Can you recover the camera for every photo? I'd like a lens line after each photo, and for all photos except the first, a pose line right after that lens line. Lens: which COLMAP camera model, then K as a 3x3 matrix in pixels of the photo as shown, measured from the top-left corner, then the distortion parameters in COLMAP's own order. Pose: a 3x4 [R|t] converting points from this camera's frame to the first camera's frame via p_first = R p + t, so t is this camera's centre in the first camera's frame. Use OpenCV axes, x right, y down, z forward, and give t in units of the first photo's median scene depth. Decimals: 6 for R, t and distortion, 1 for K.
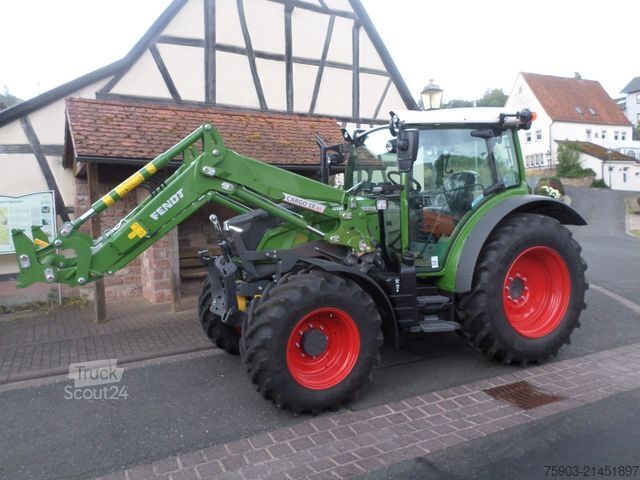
lens RADIAL K [[489.0, 0, 320.0], [0, 489.0, 240.0], [0, 0, 1]] dist [-0.009491, 0.000335]
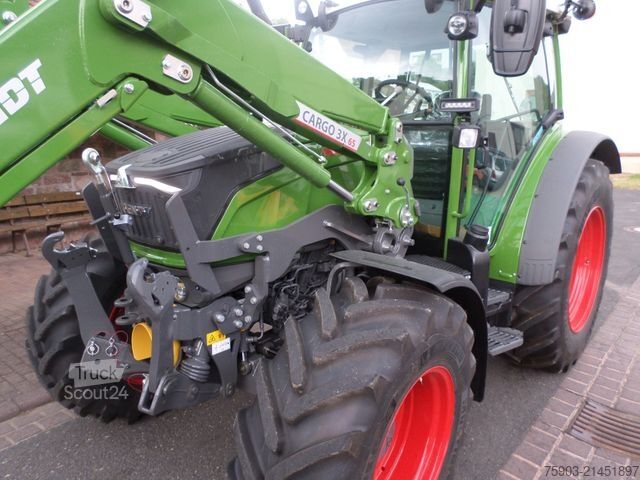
lens RADIAL K [[489.0, 0, 320.0], [0, 489.0, 240.0], [0, 0, 1]] dist [-0.009491, 0.000335]
pose [[0.907086, -0.051512, 0.417781, -0.228120], [-0.007578, 0.990325, 0.138561, -0.035891], [-0.420877, -0.128853, 0.897920, 0.580718]]
